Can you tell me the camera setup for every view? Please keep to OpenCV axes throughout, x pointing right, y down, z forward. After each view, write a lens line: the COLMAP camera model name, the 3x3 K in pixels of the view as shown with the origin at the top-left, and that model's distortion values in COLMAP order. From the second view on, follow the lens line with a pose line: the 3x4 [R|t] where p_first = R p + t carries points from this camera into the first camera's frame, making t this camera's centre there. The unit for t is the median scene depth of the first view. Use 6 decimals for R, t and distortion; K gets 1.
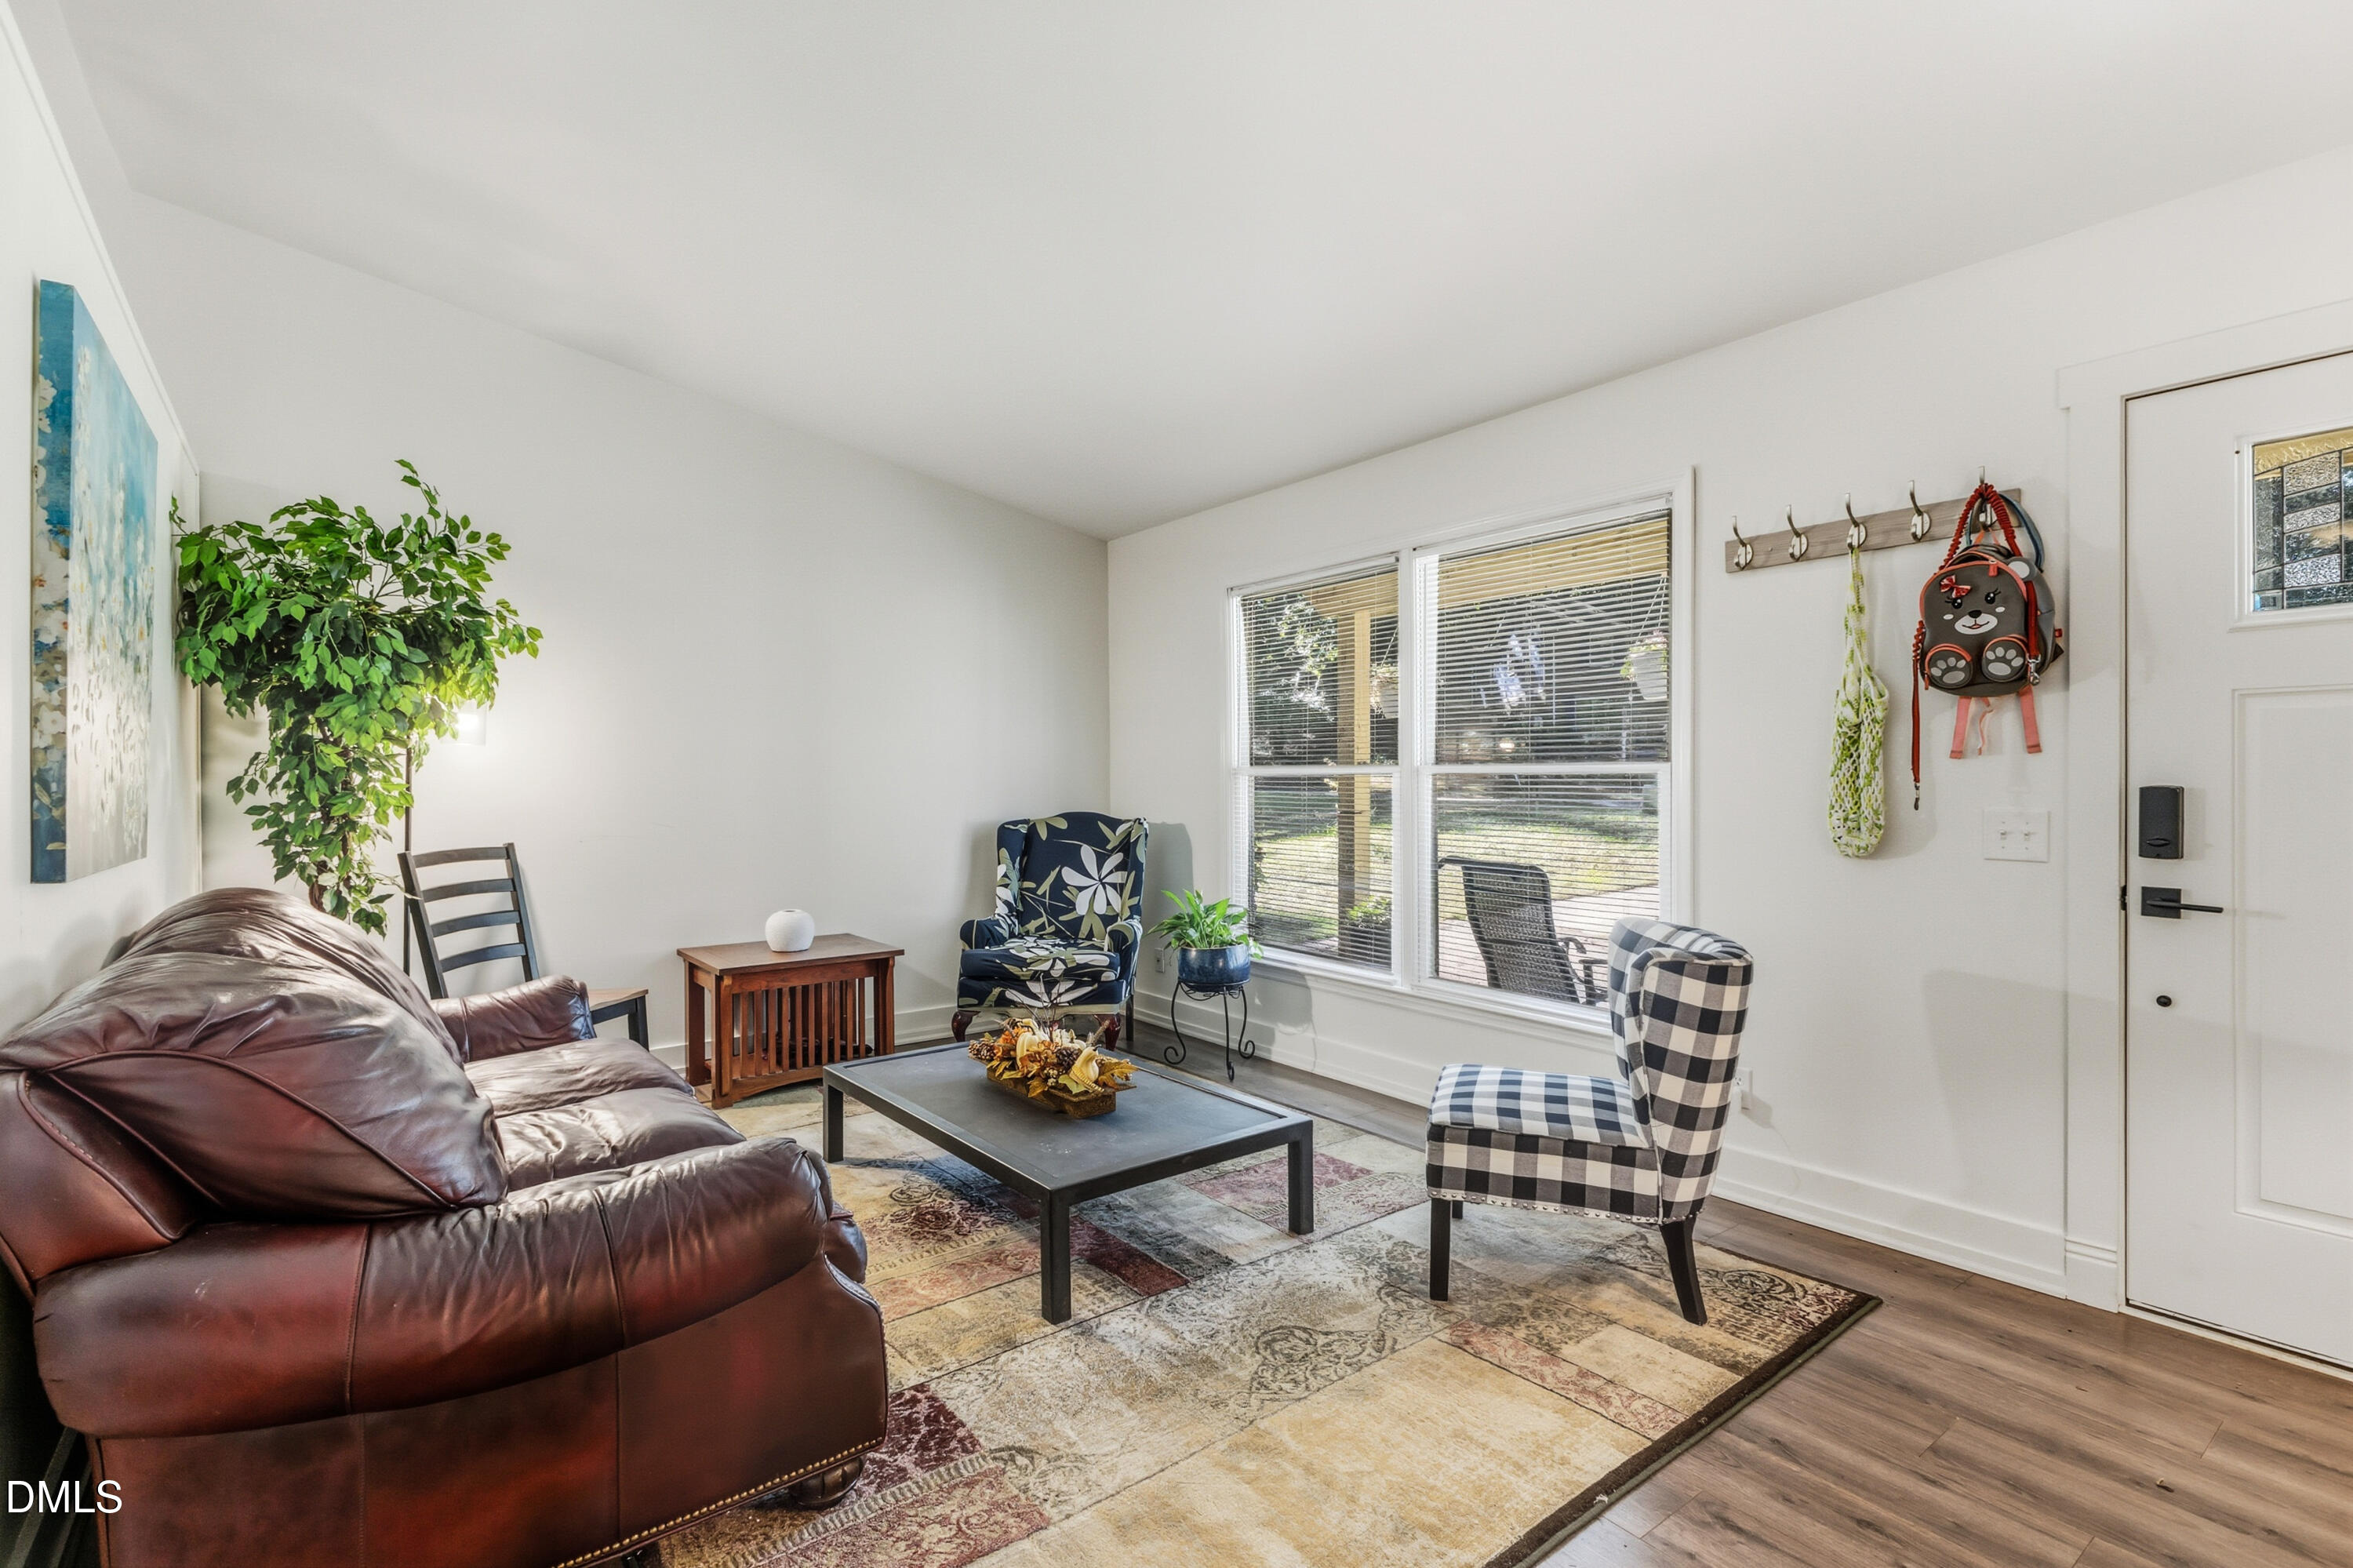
lens RADIAL K [[1103.8, 0, 1182.8], [0, 1103.8, 780.0], [0, 0, 1]] dist [0.002953, 0.000347]
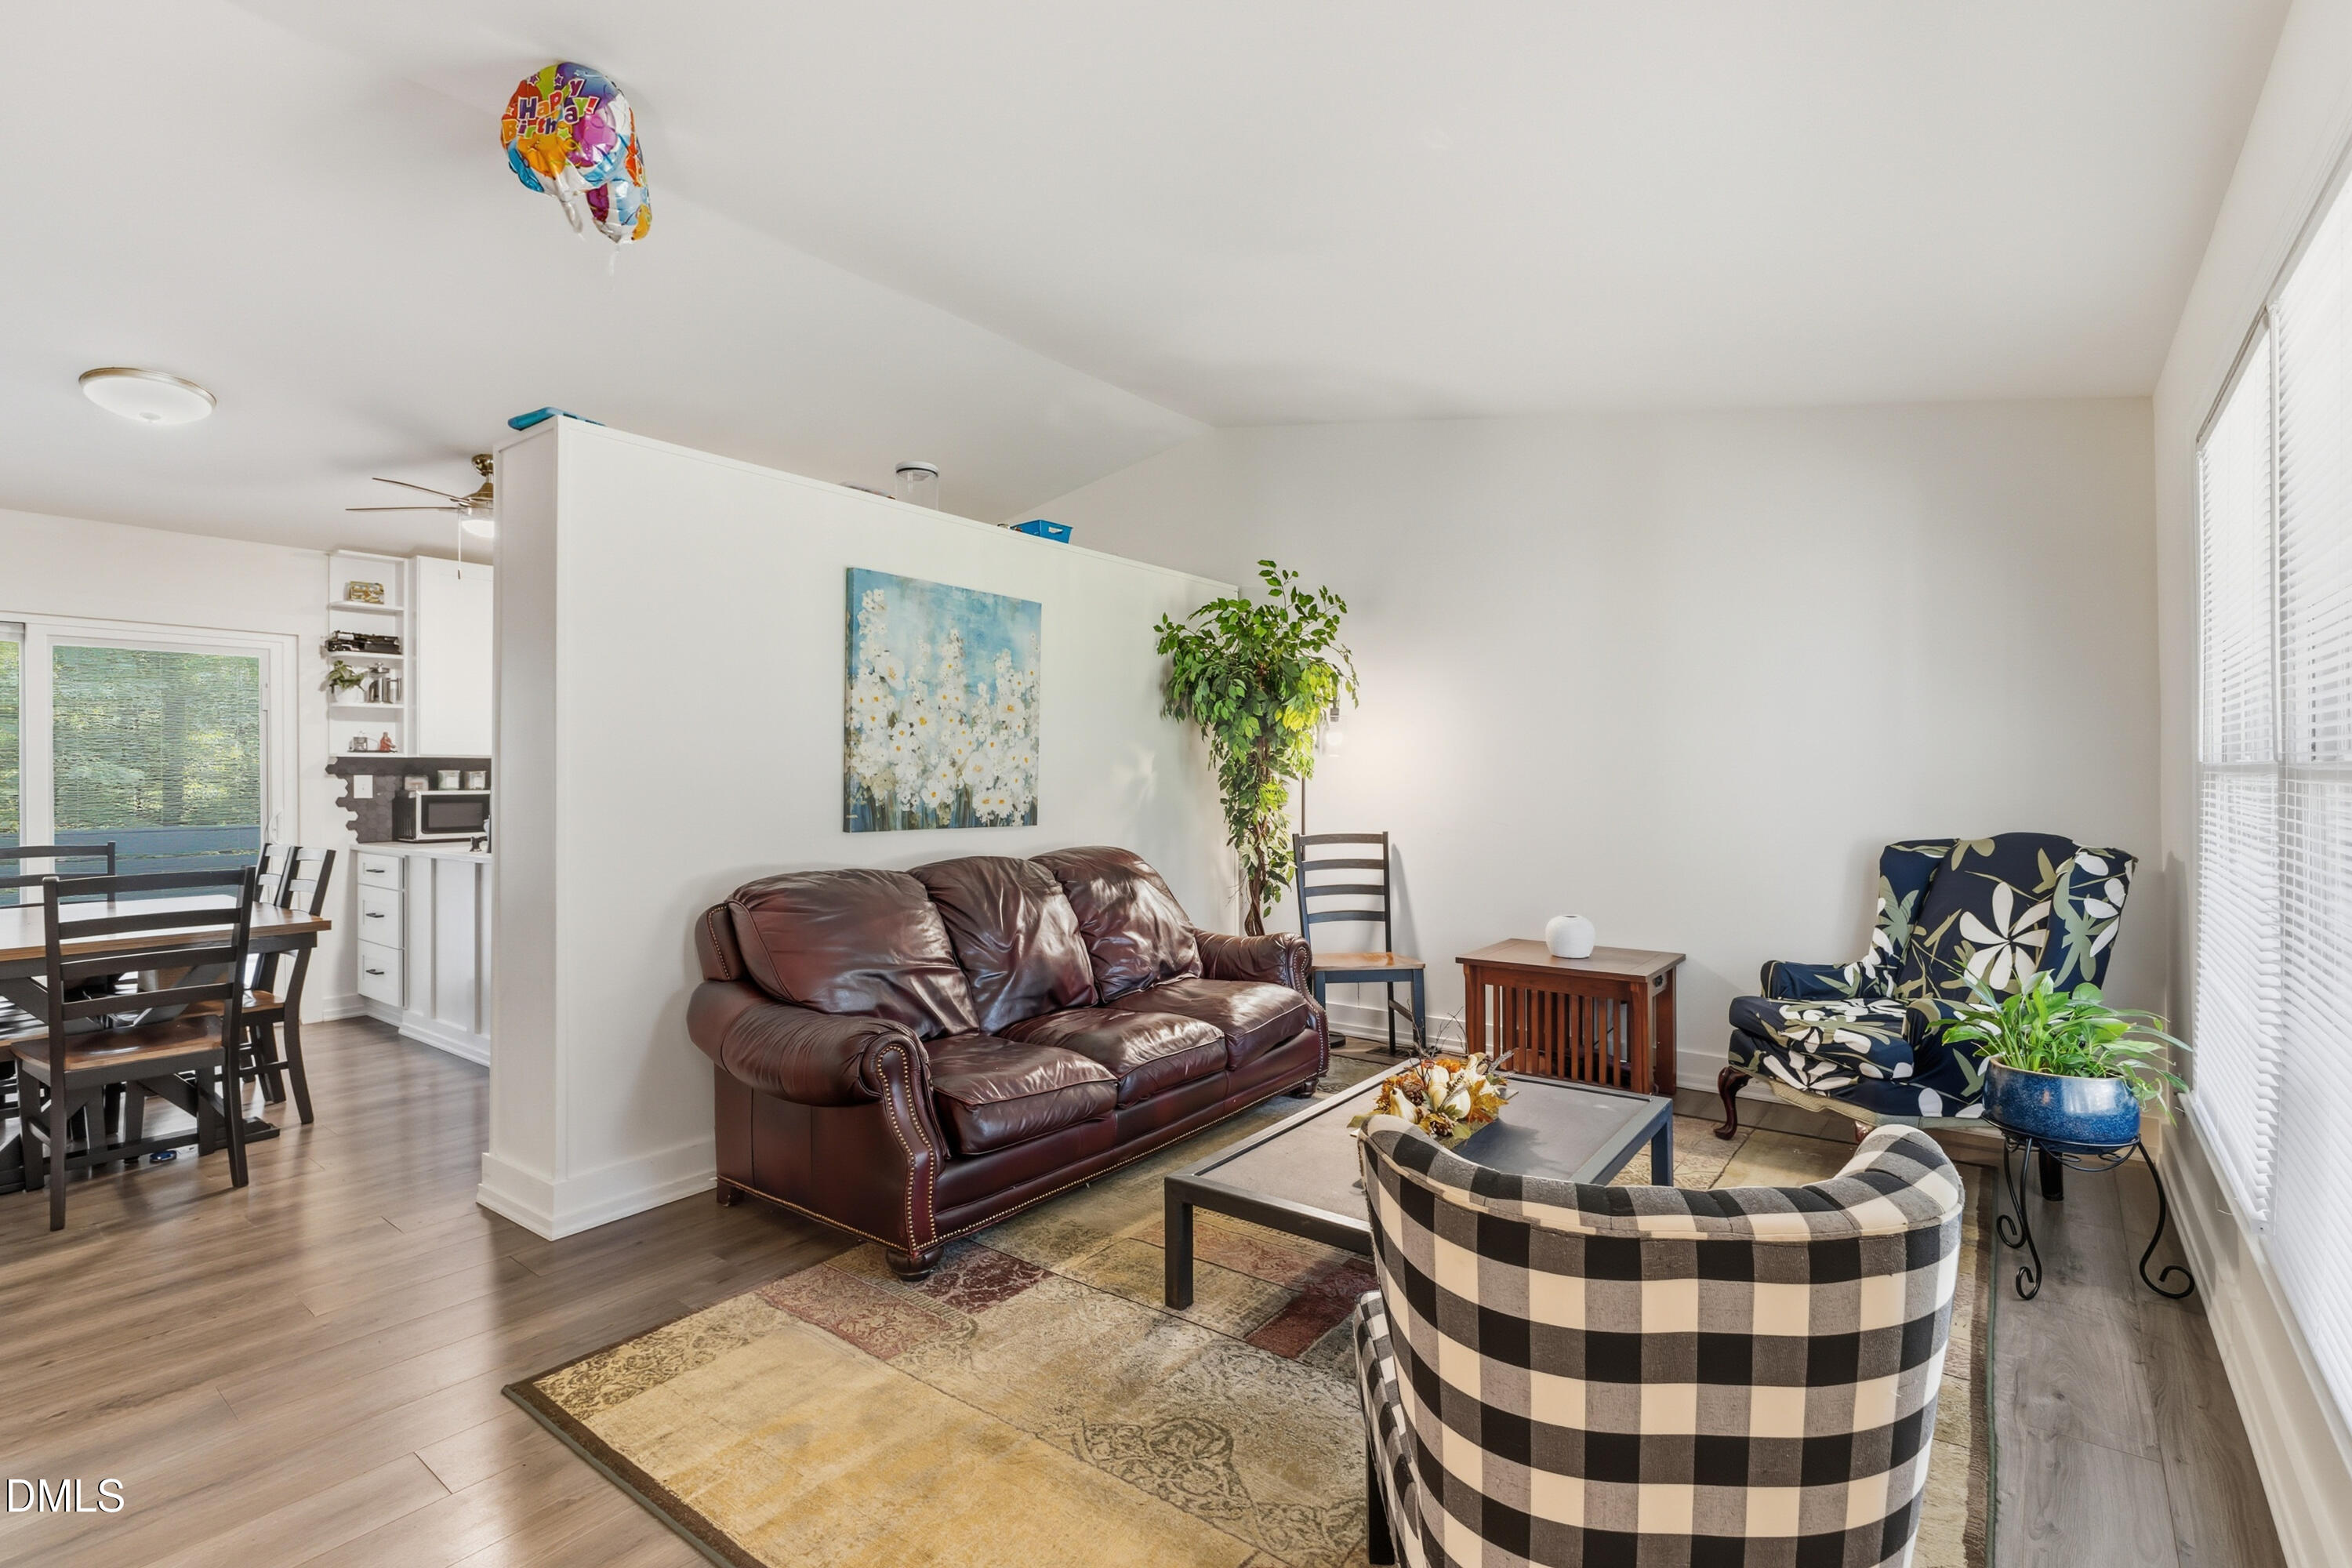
lens RADIAL K [[1103.3, 0, 1182.3], [0, 1103.3, 780.0], [0, 0, 1]] dist [0.002953, 0.000347]
pose [[0.248698, 0.000729, -0.968581, 0.490398], [-0.002925, 0.999996, 0.000002, -0.001108], [0.968577, 0.002833, 0.248699, 0.413446]]
